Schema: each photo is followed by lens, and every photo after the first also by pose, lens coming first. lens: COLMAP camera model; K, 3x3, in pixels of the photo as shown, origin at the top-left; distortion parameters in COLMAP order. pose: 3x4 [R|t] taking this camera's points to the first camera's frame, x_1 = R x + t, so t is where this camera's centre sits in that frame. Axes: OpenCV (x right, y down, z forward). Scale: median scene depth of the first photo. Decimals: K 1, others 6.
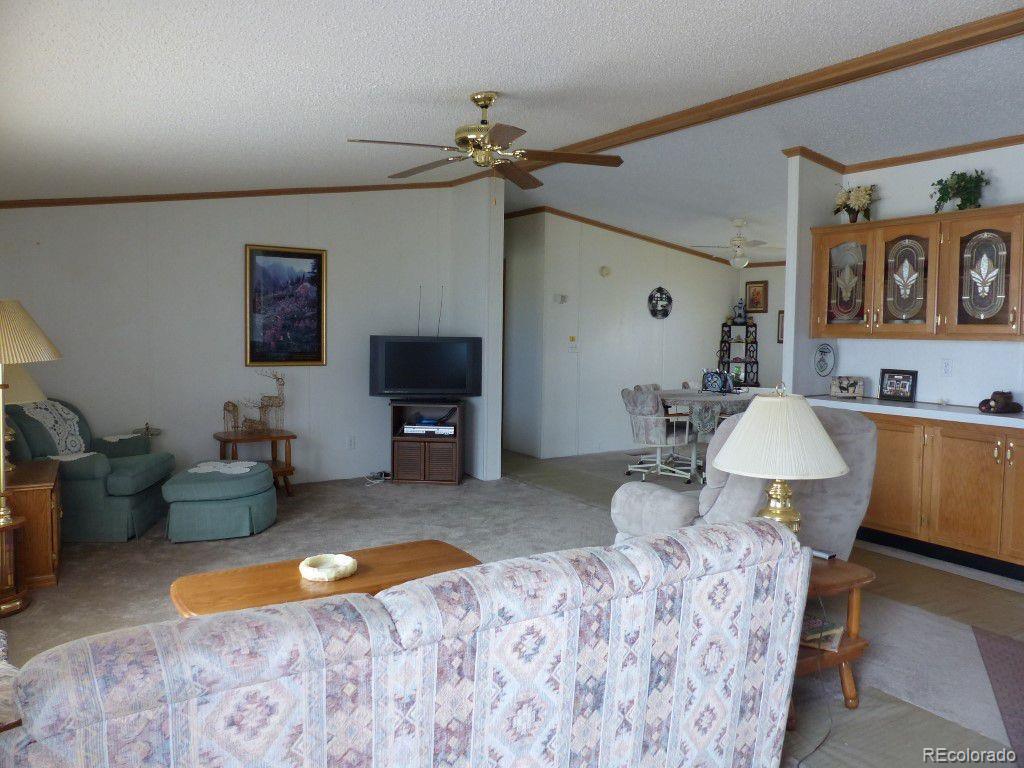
lens RADIAL K [[794.6, 0, 512.0], [0, 794.6, 384.0], [0, 0, 1]] dist [-0.000060, -0.082774]
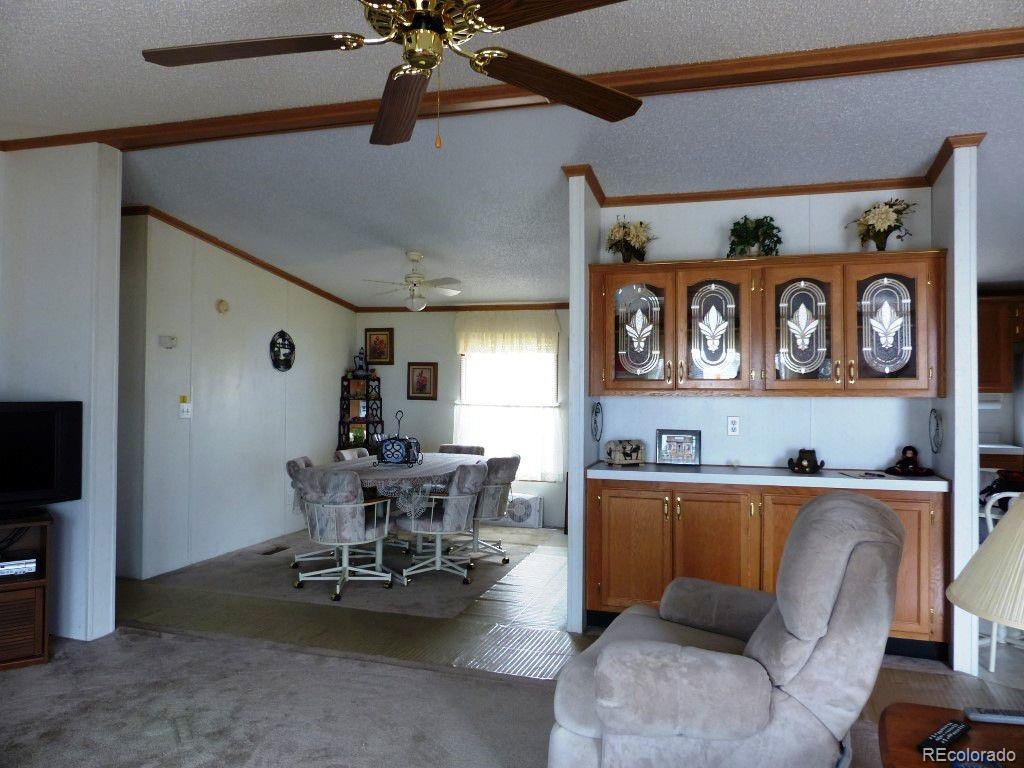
lens RADIAL K [[787.5, 0, 532.5], [0, 787.5, 368.2], [0, 0, 1]] dist [-0.024834, 0.006514]
pose [[0.763349, 0.007419, 0.645943, -0.159905], [0.047655, 0.996563, -0.067762, -0.026618], [-0.644226, 0.082508, 0.760372, 0.324840]]
